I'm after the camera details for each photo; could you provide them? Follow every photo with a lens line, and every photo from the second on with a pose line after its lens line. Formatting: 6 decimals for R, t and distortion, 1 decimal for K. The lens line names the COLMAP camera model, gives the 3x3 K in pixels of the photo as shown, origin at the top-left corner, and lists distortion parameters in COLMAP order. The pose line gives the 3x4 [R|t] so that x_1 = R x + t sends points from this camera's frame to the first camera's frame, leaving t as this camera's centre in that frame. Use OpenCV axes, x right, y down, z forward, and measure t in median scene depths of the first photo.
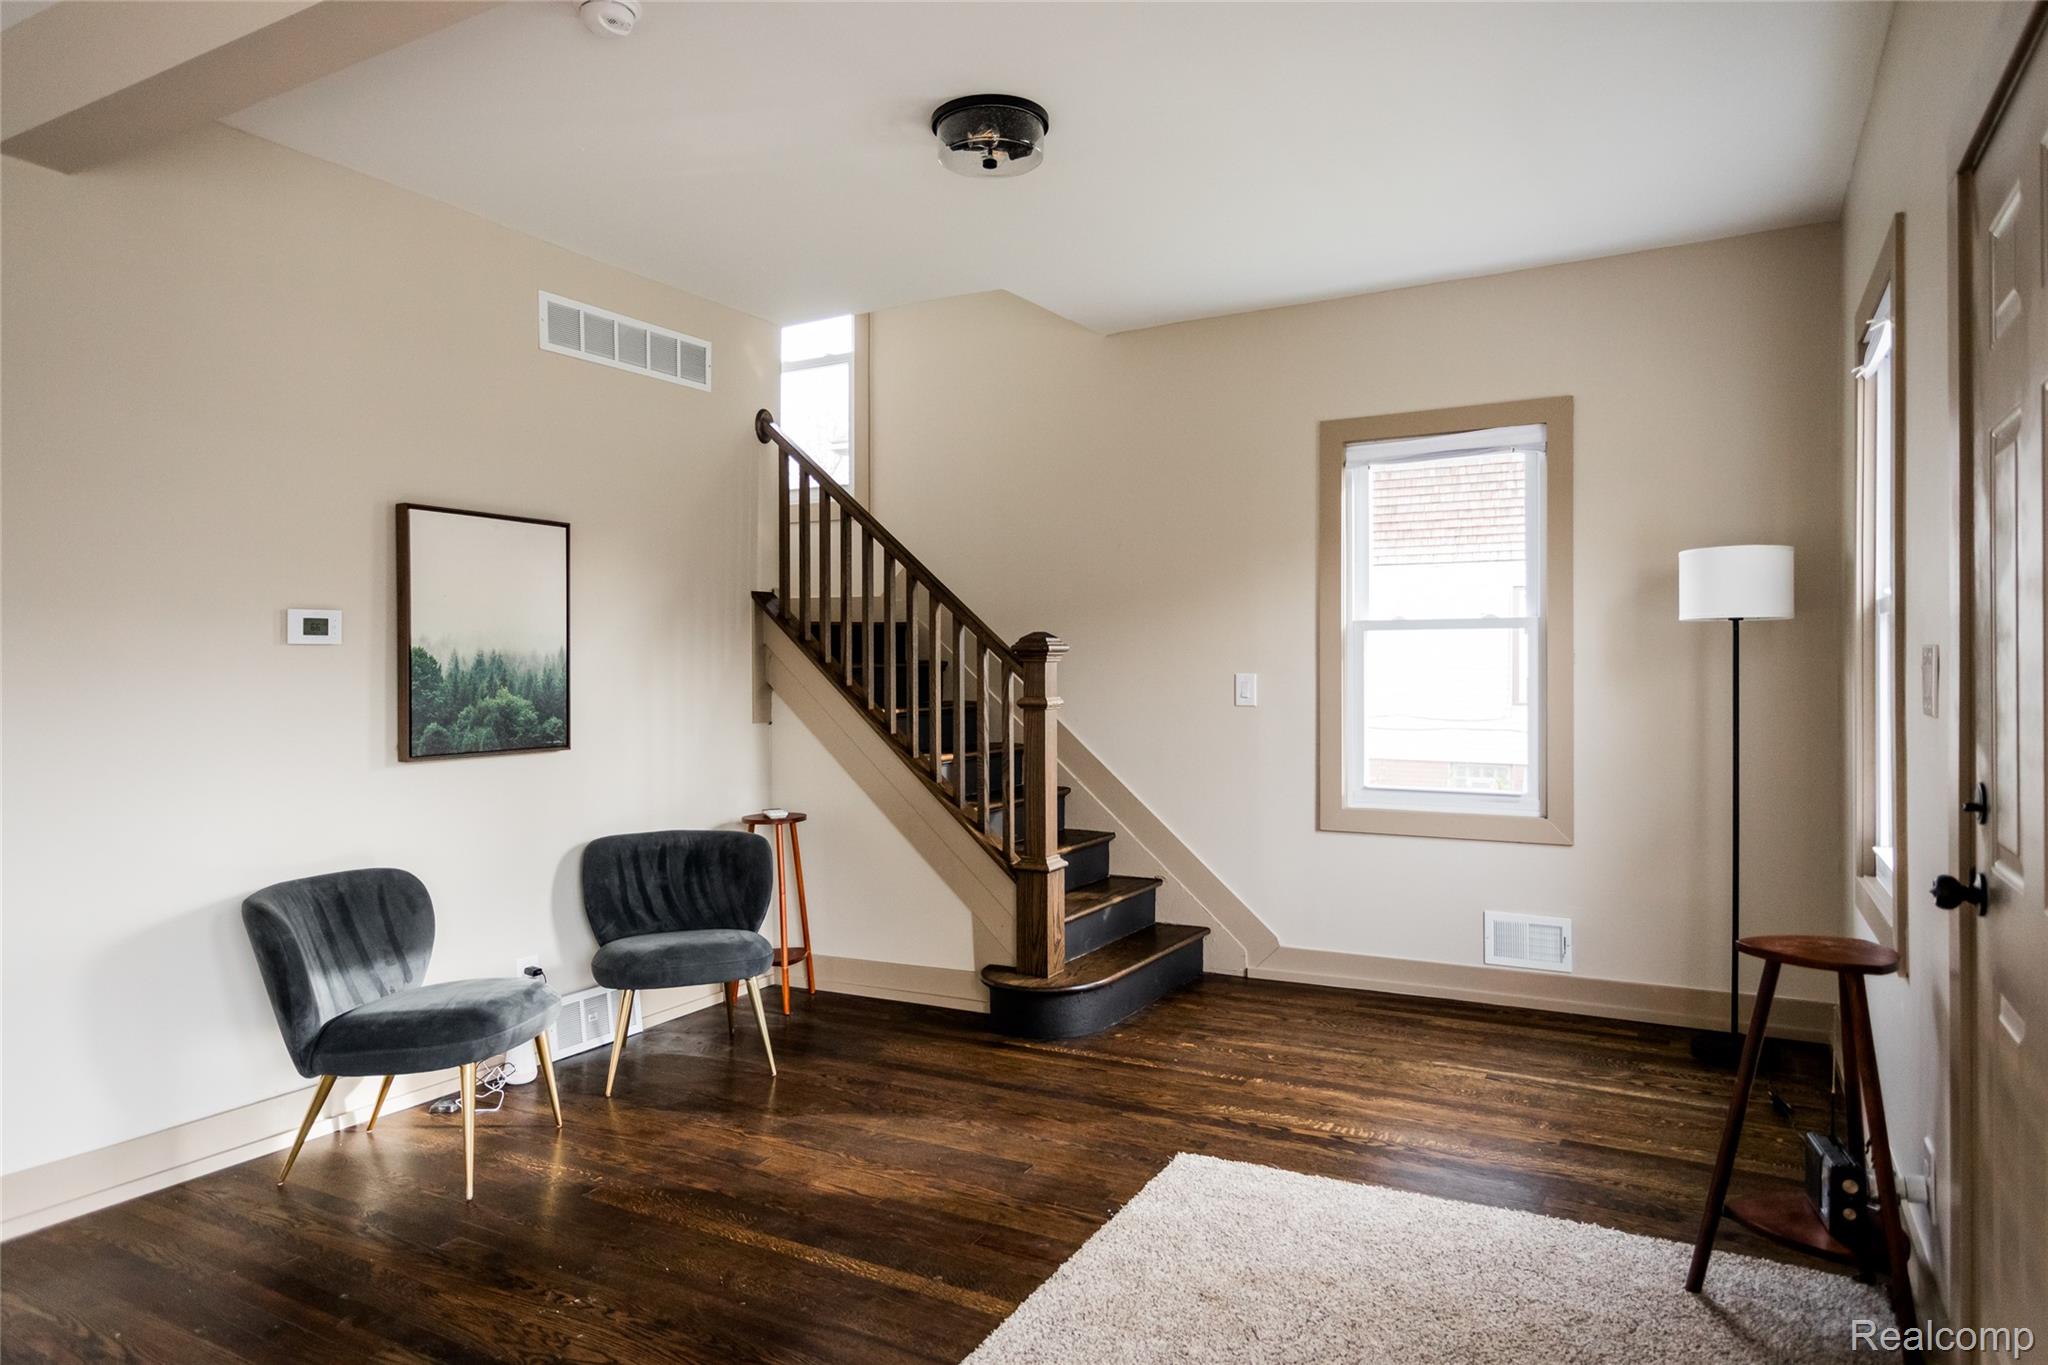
lens RADIAL K [[1236.8, 0, 1007.9], [0, 1236.8, 670.4], [0, 0, 1]] dist [-0.001655, 0.001185]
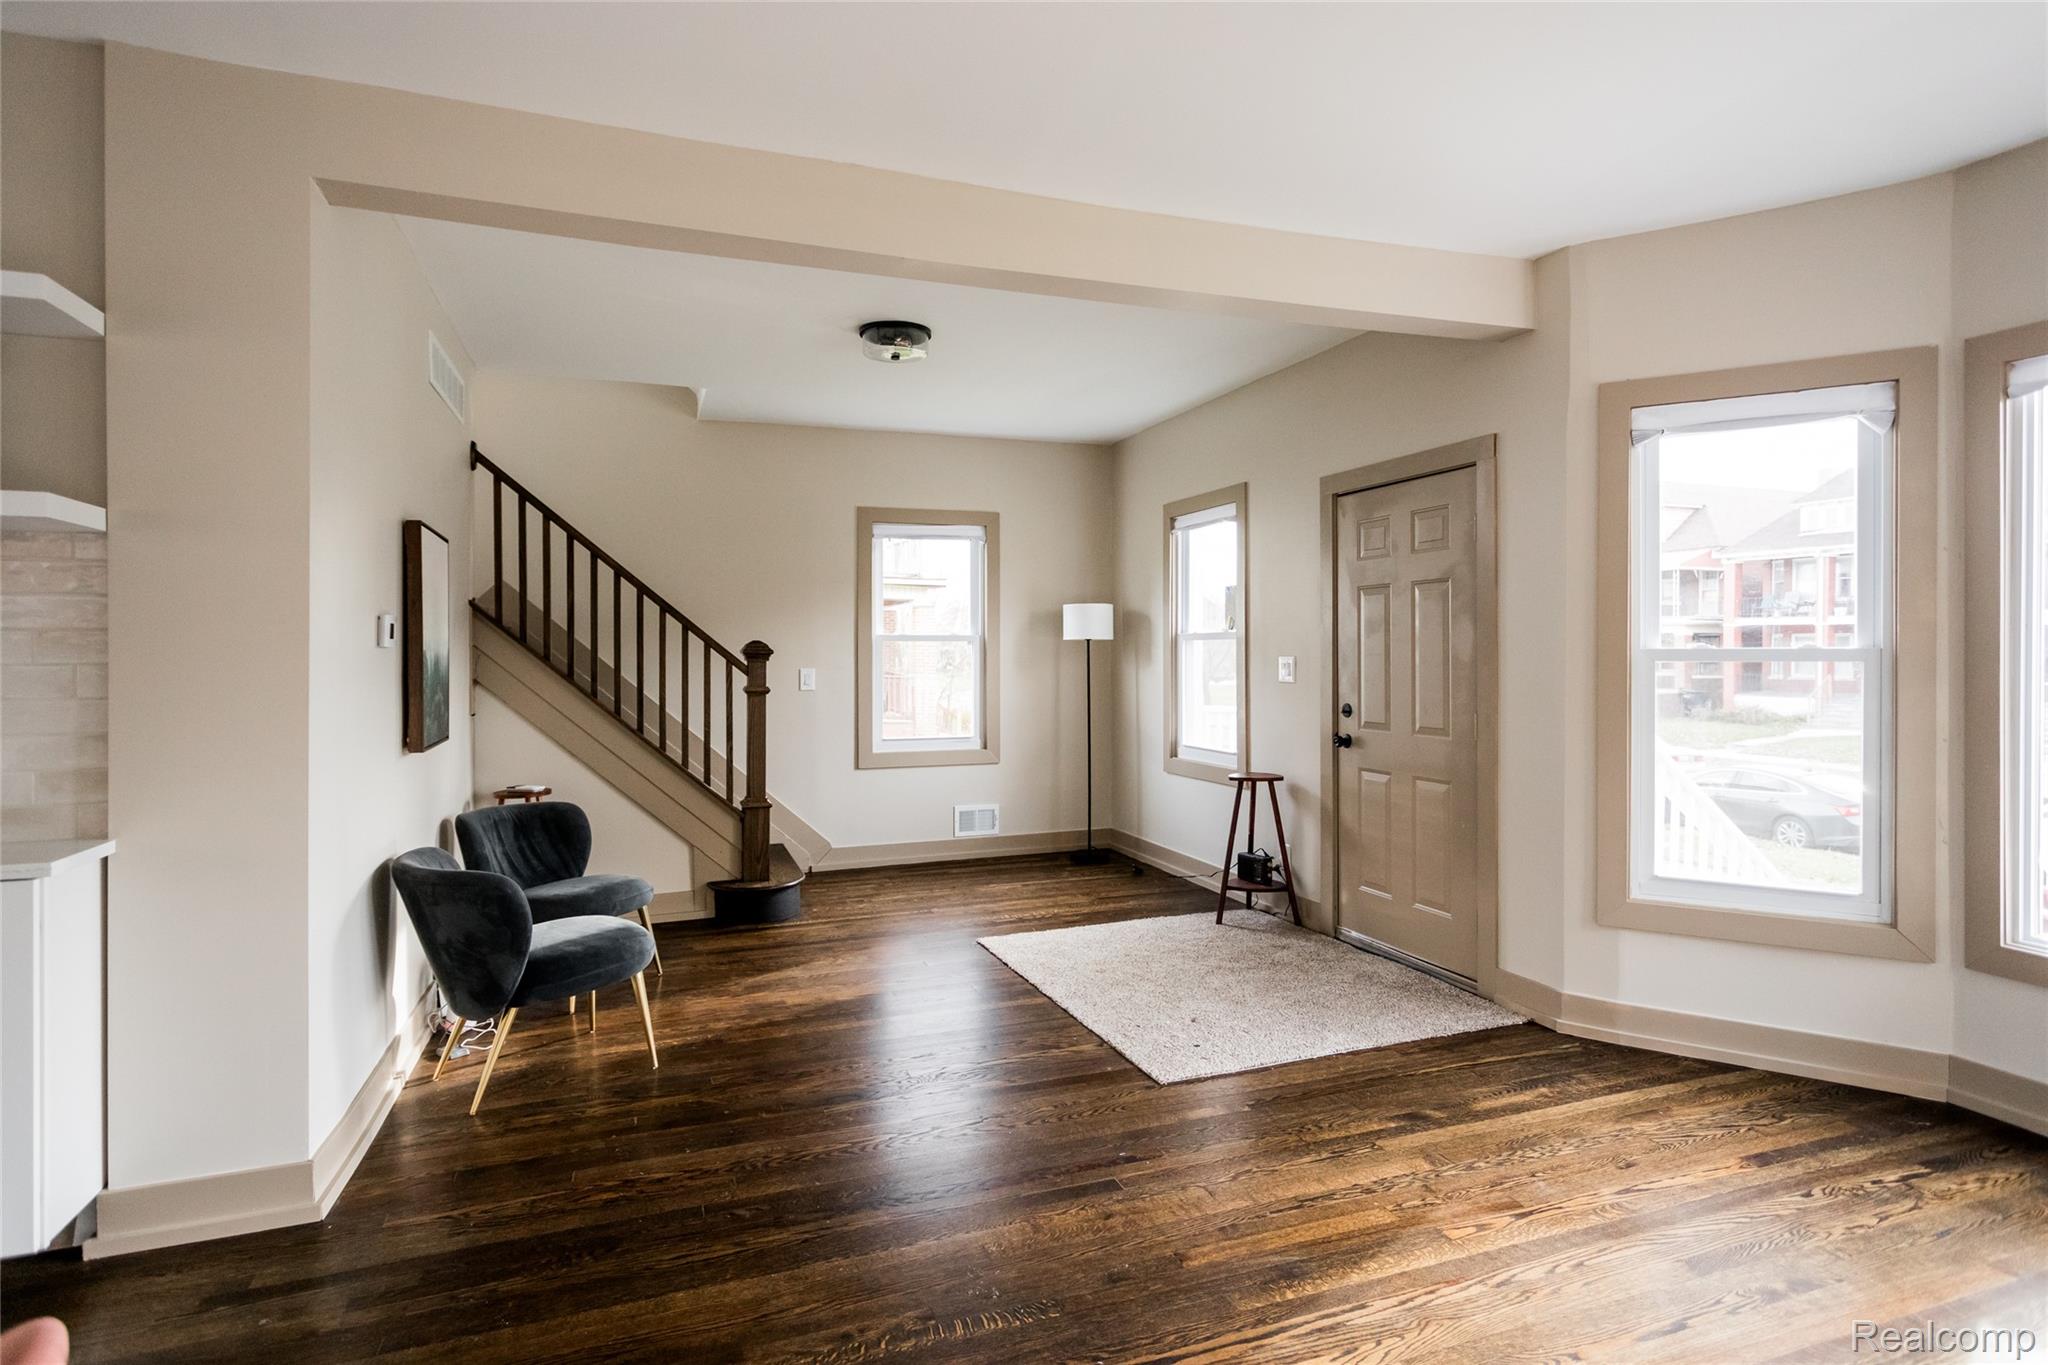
lens RADIAL K [[1040.6, 0, 1028.6], [0, 1040.6, 659.9], [0, 0, 1]] dist [-0.014234, 0.005292]
pose [[0.653996, -0.001277, 0.756497, -0.726484], [0.005736, 0.999978, -0.003270, -0.003077], [-0.756477, 0.006478, 0.653989, -0.024152]]
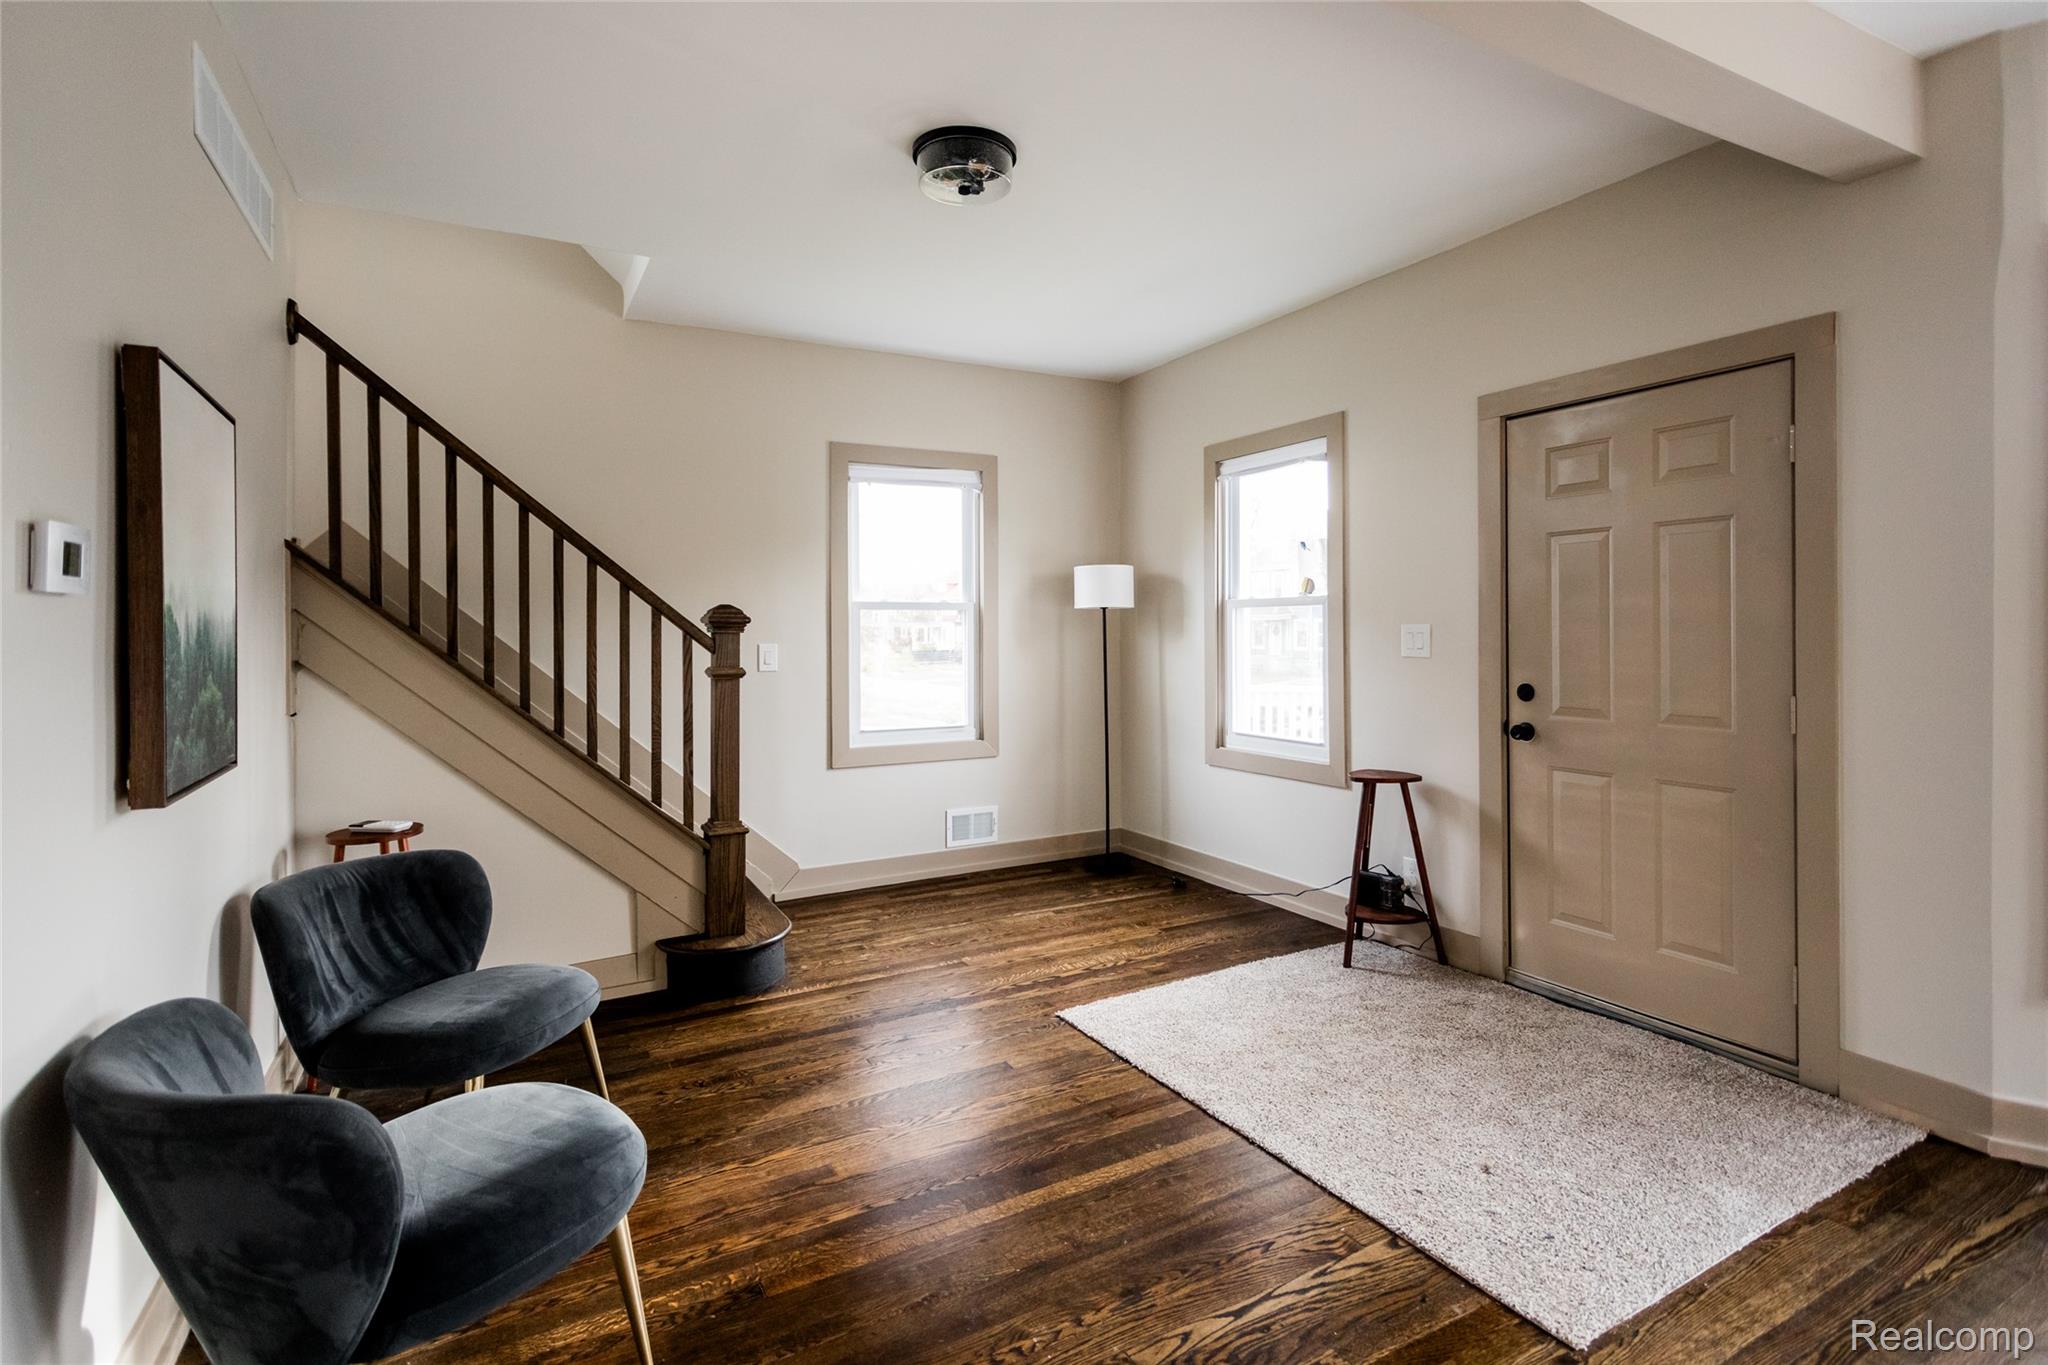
lens RADIAL K [[968.9, 0, 1032.4], [0, 968.9, 632.2], [0, 0, 1]] dist [0.002208, 0.002599]
pose [[0.536717, 0.000649, 0.843762, -0.563481], [0.010301, 0.999920, -0.007322, 0.000988], [-0.843699, 0.012621, 0.536668, 0.367851]]
